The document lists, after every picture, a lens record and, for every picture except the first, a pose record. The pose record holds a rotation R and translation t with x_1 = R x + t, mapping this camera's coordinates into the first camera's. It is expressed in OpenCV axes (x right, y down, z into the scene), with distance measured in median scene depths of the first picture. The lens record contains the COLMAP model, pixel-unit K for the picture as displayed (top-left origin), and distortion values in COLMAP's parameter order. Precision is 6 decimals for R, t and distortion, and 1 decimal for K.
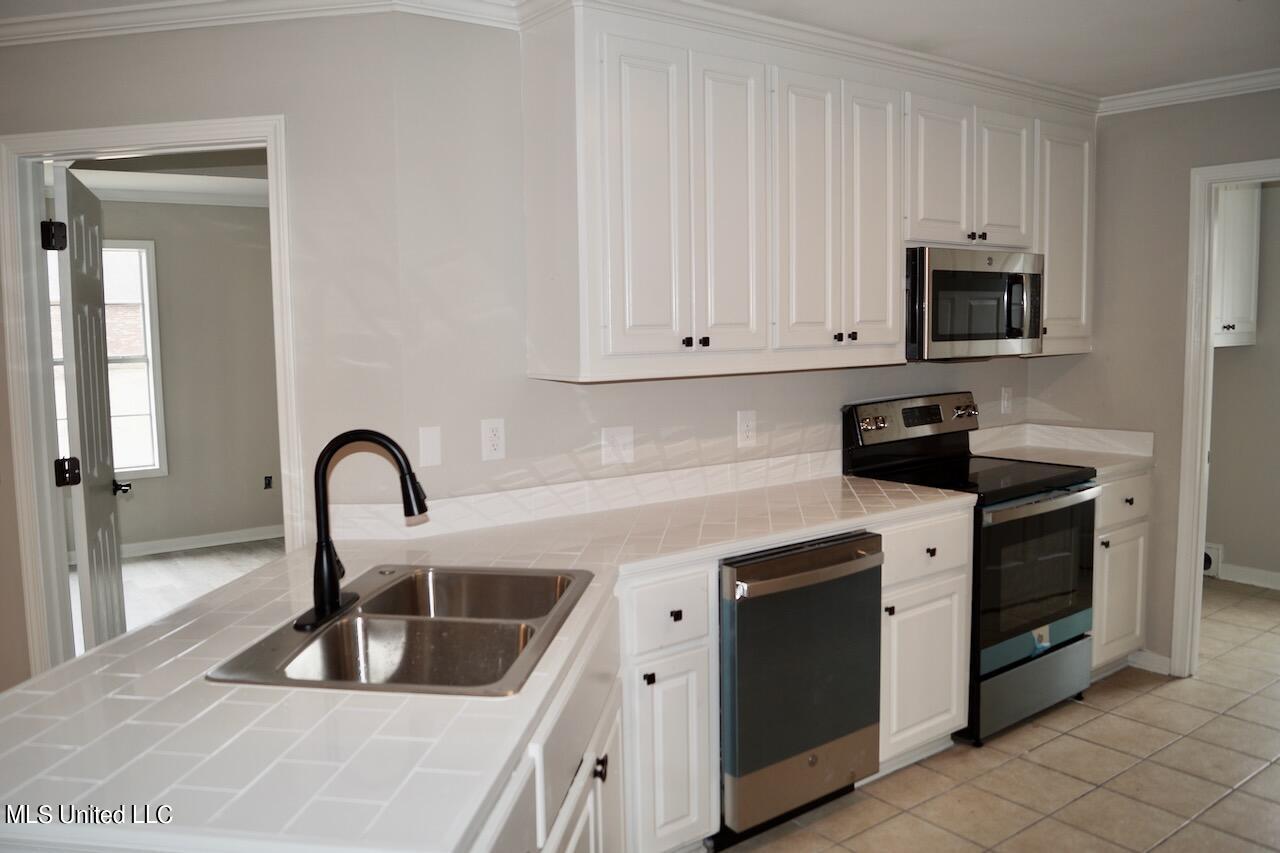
lens RADIAL K [[1012.5, 0, 640.0], [0, 1012.5, 426.5], [0, 0, 1]] dist [-0.088413, -0.002353]
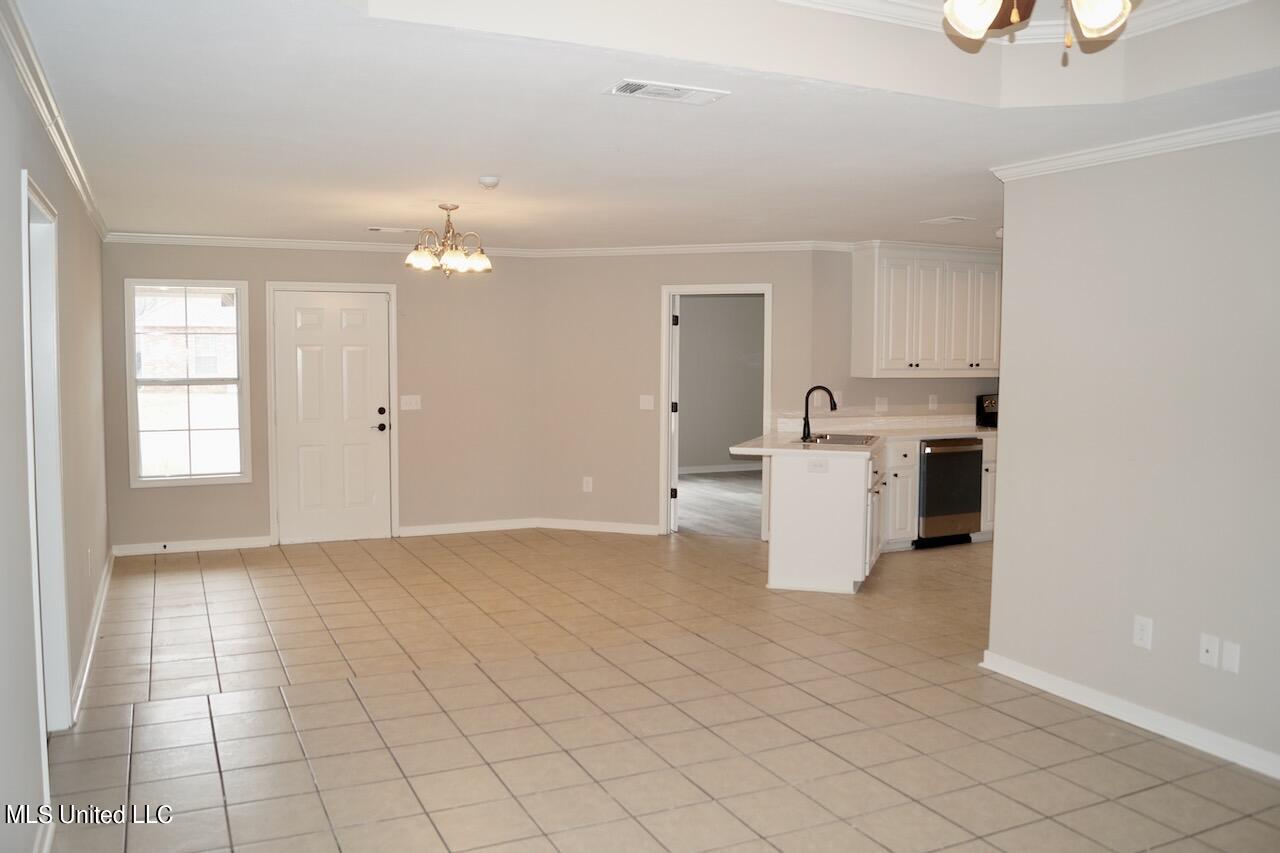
lens RADIAL K [[1012.5, 0, 640.0], [0, 1012.5, 426.5], [0, 0, 1]] dist [-0.088413, -0.002353]
pose [[0.980369, 0.033128, -0.194368, -0.145103], [-0.038598, 0.998956, -0.024423, 0.186713], [0.193356, 0.031446, 0.980625, -1.909840]]
